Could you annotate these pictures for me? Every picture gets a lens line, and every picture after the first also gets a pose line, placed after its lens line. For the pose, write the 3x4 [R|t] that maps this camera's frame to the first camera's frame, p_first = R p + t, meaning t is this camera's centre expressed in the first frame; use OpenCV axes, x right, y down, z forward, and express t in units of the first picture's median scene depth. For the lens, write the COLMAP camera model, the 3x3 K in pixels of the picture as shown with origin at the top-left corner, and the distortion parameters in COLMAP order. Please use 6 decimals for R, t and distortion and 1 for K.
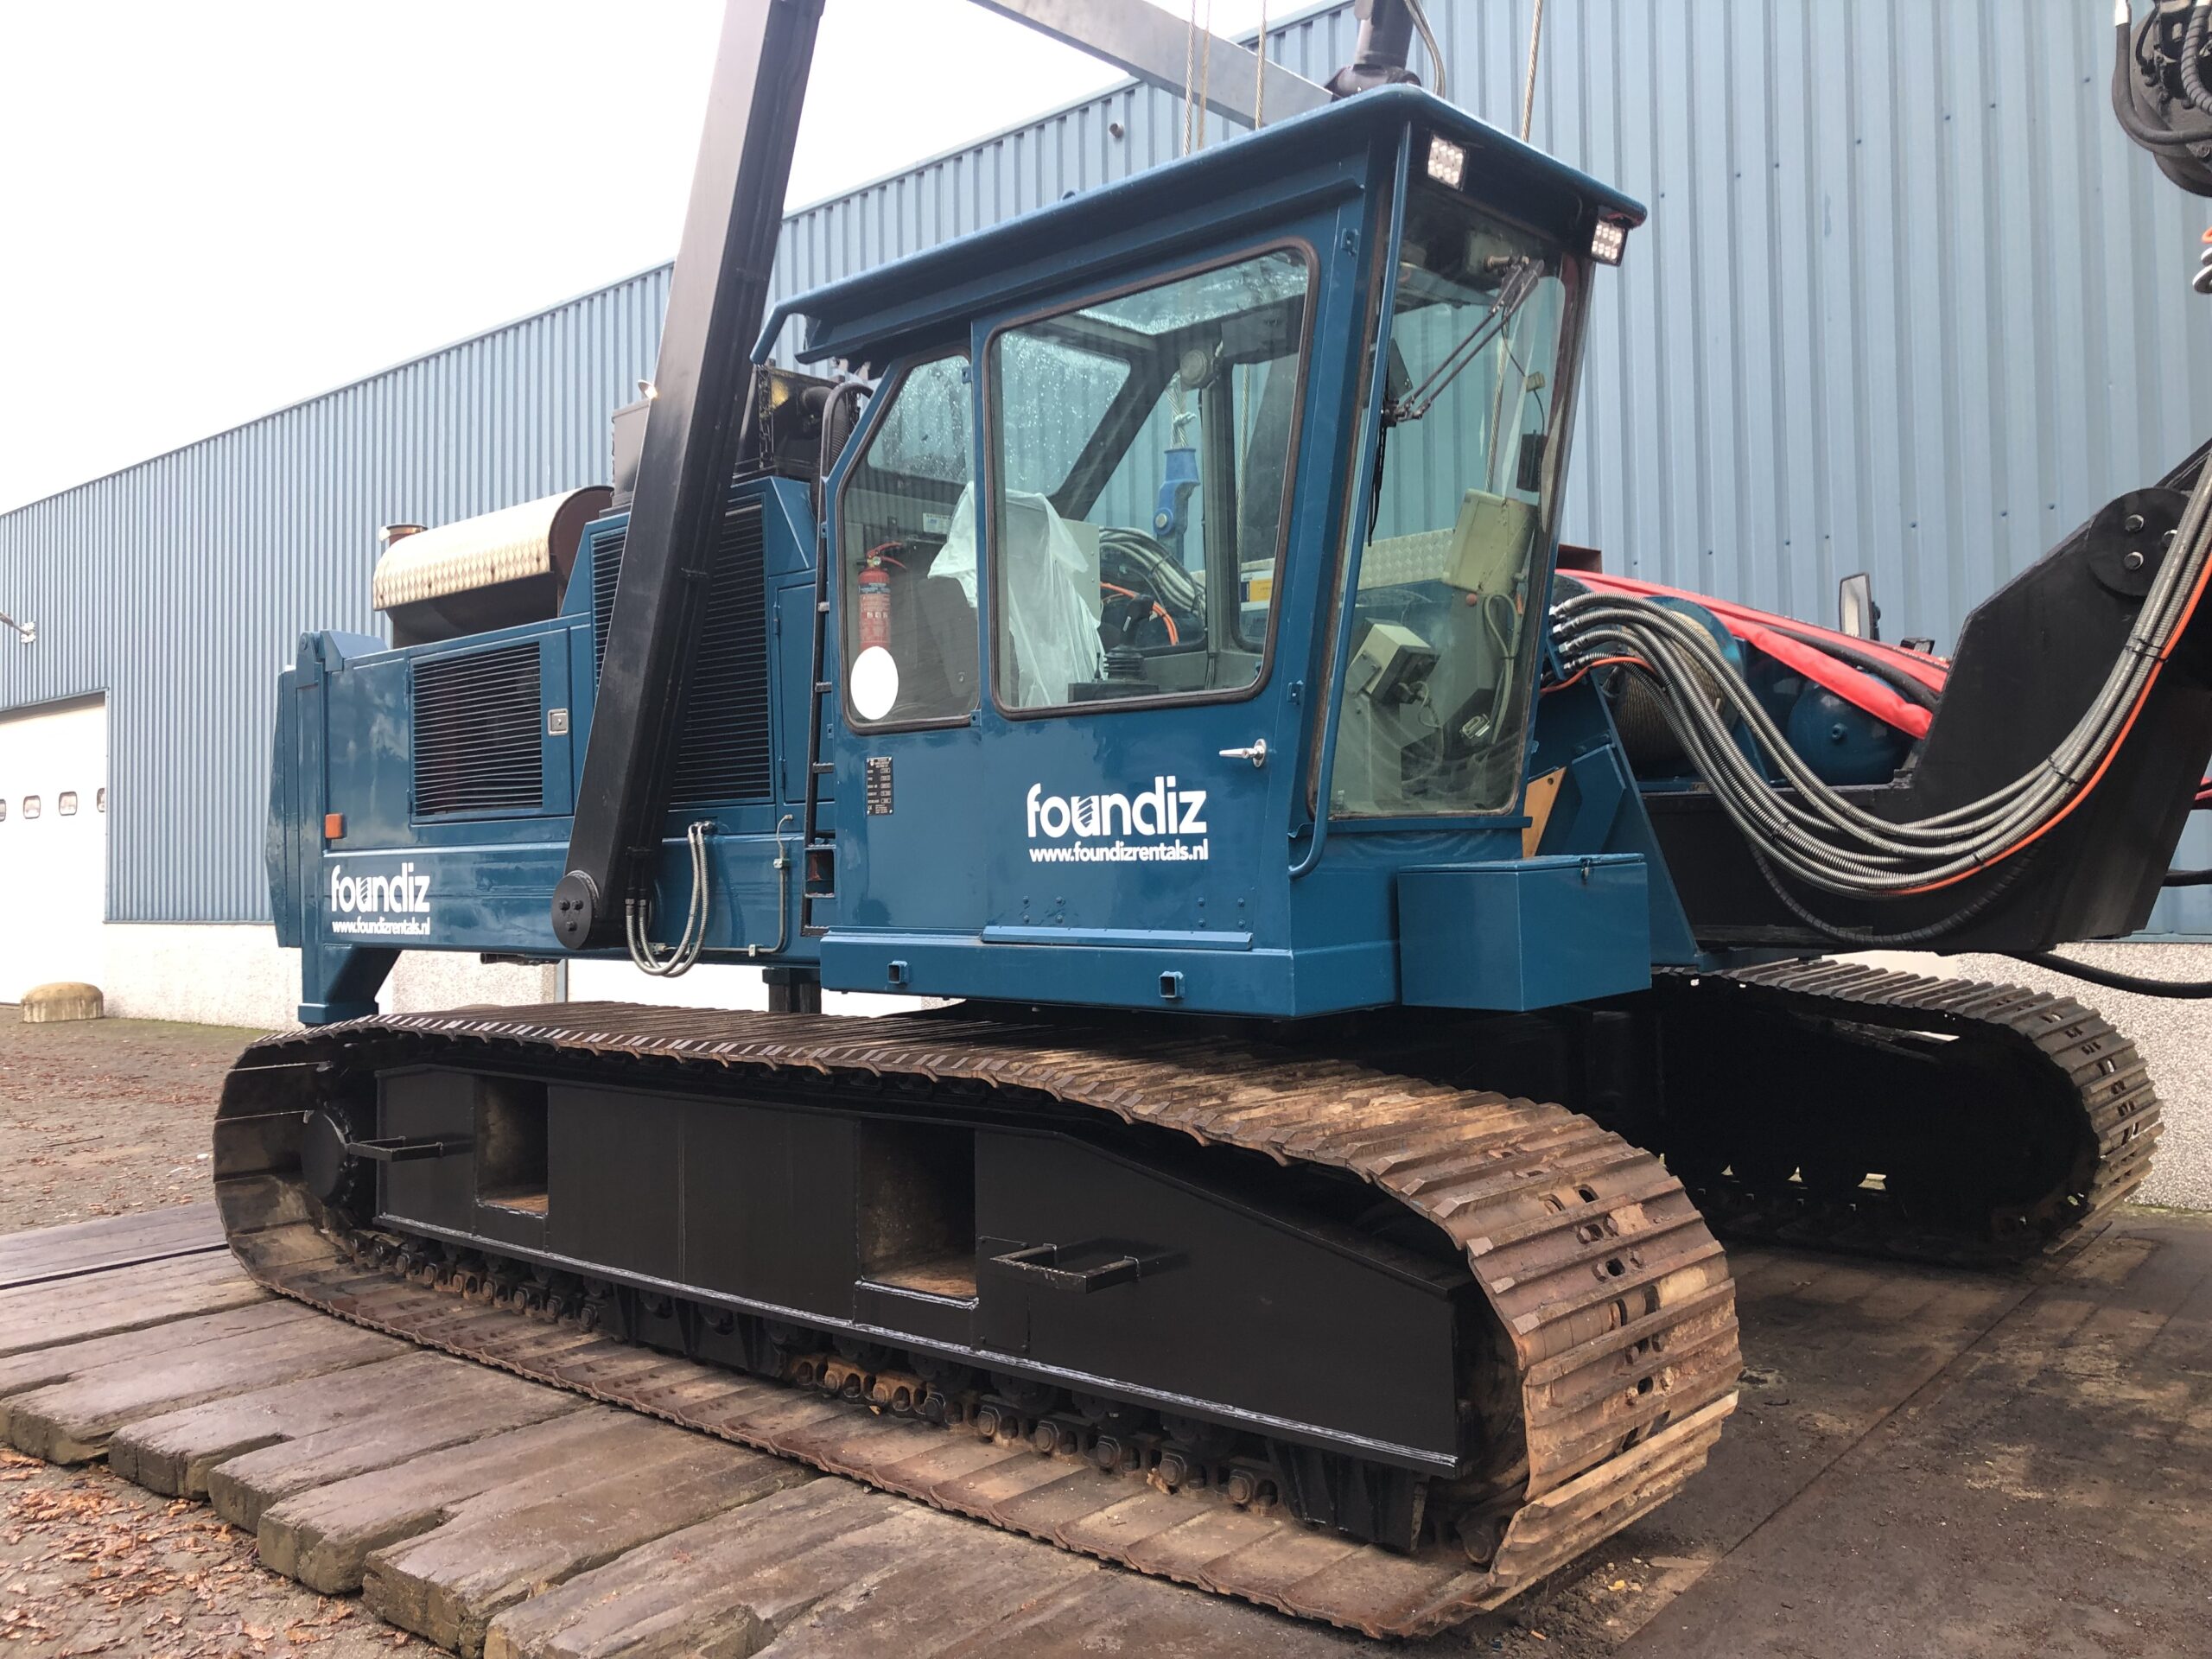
lens RADIAL K [[1814.6, 0, 1099.1], [0, 1814.6, 801.5], [0, 0, 1]] dist [0.070562, -0.100468]
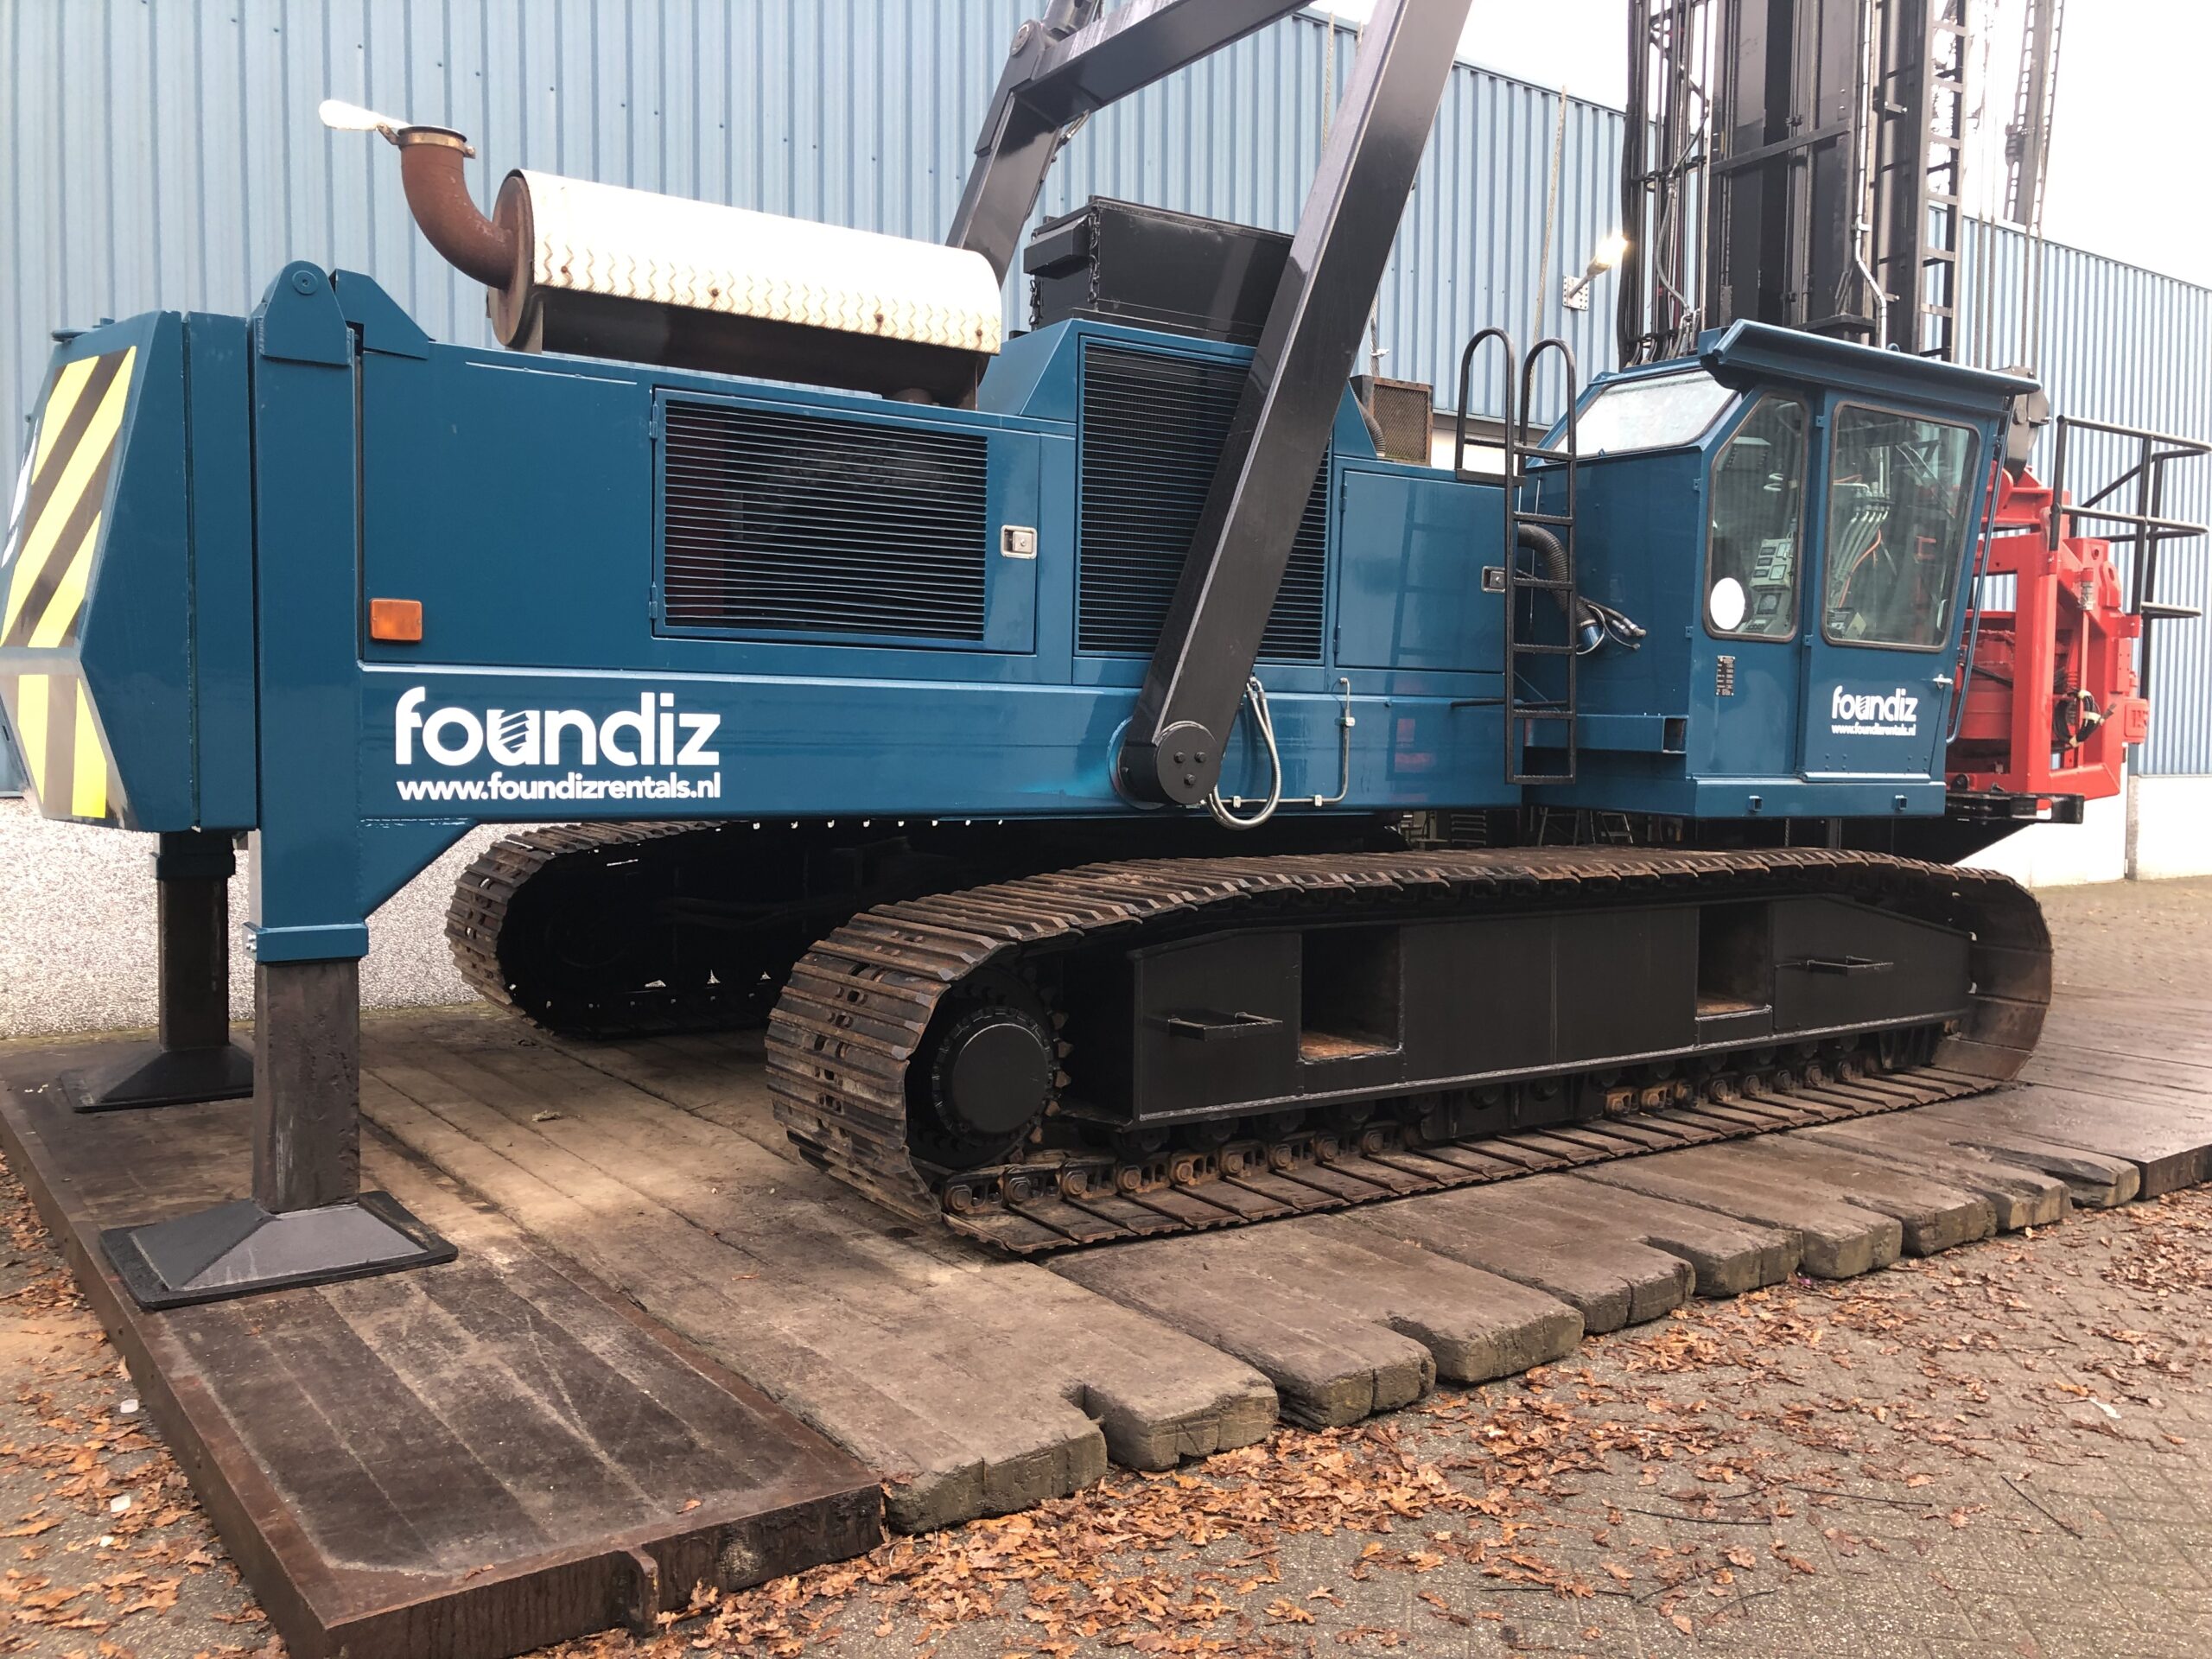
lens RADIAL K [[1814.6, 0, 1099.1], [0, 1814.6, 801.5], [0, 0, 1]] dist [0.070562, -0.100468]
pose [[0.241972, -0.008312, 0.970248, -1.645382], [-0.050122, 0.998521, 0.021054, 0.085085], [-0.968988, -0.053725, 0.241197, 1.123816]]
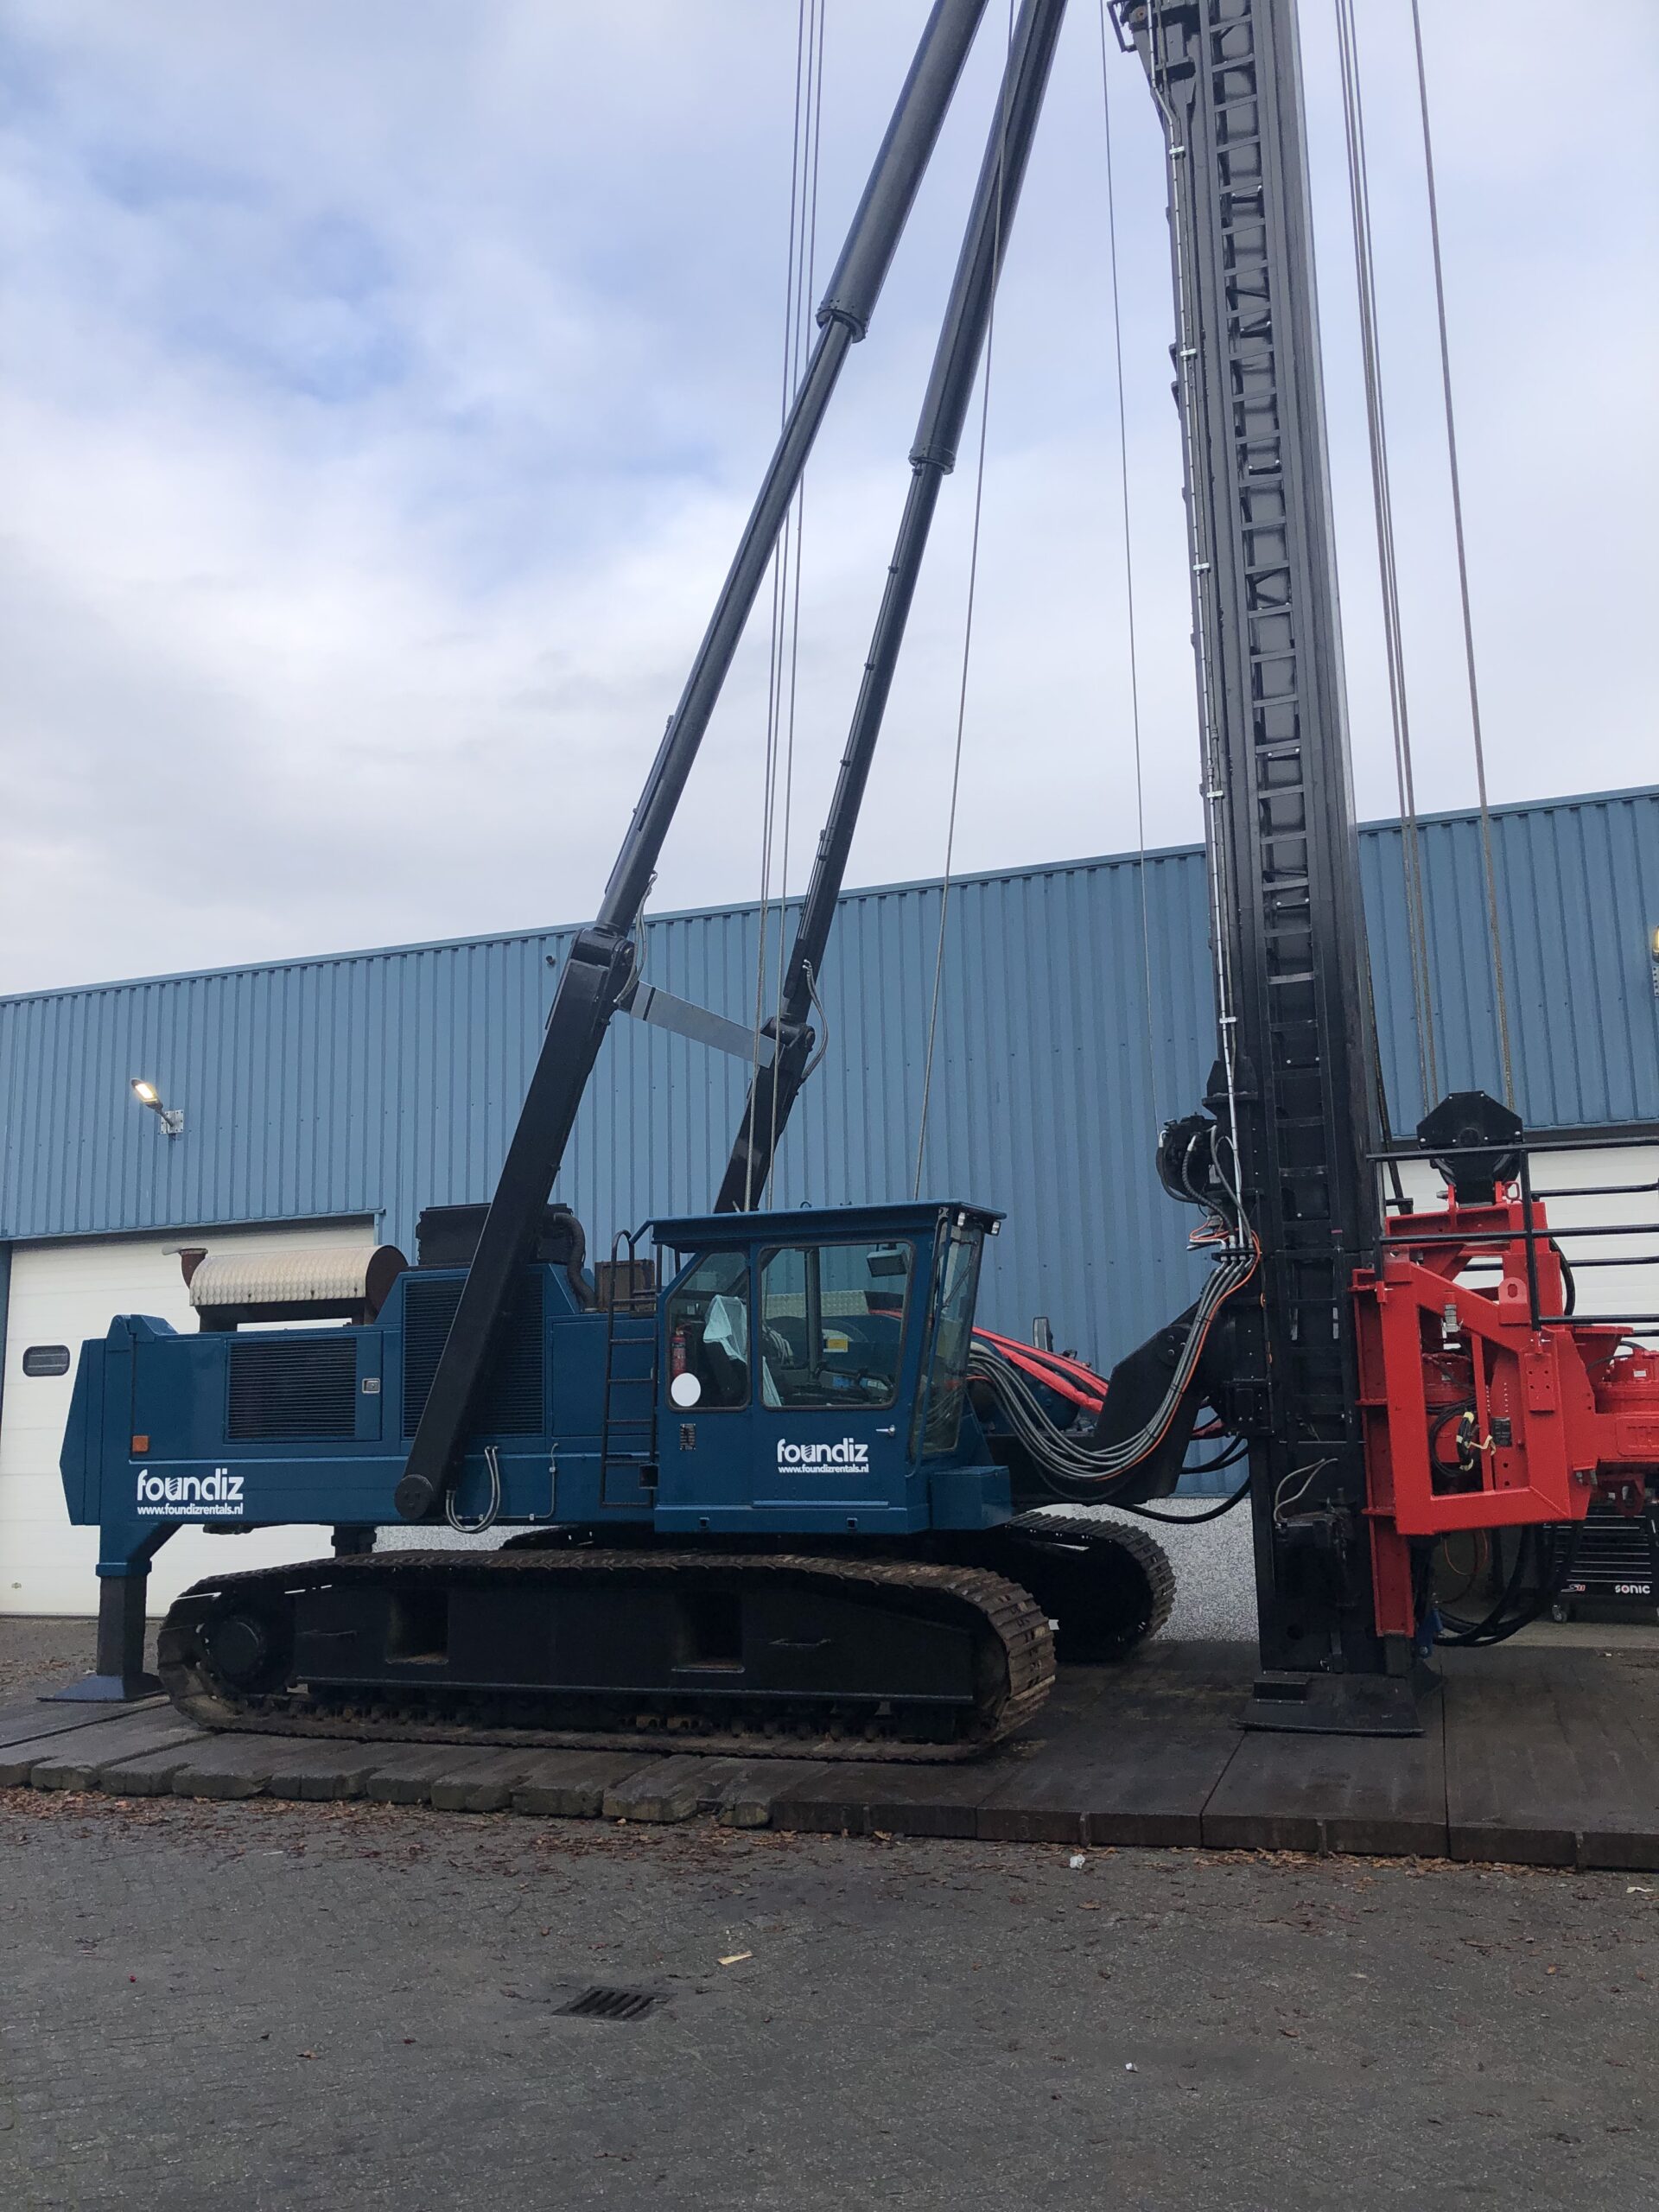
lens RADIAL K [[1811.6, 0, 840.5], [0, 1811.6, 1050.3], [0, 0, 1]] dist [0.086847, -0.247982]
pose [[0.931969, 0.069011, 0.355909, -0.774644], [-0.007534, 0.985190, -0.171303, -0.095416], [-0.362460, 0.156967, 0.918686, -1.199379]]
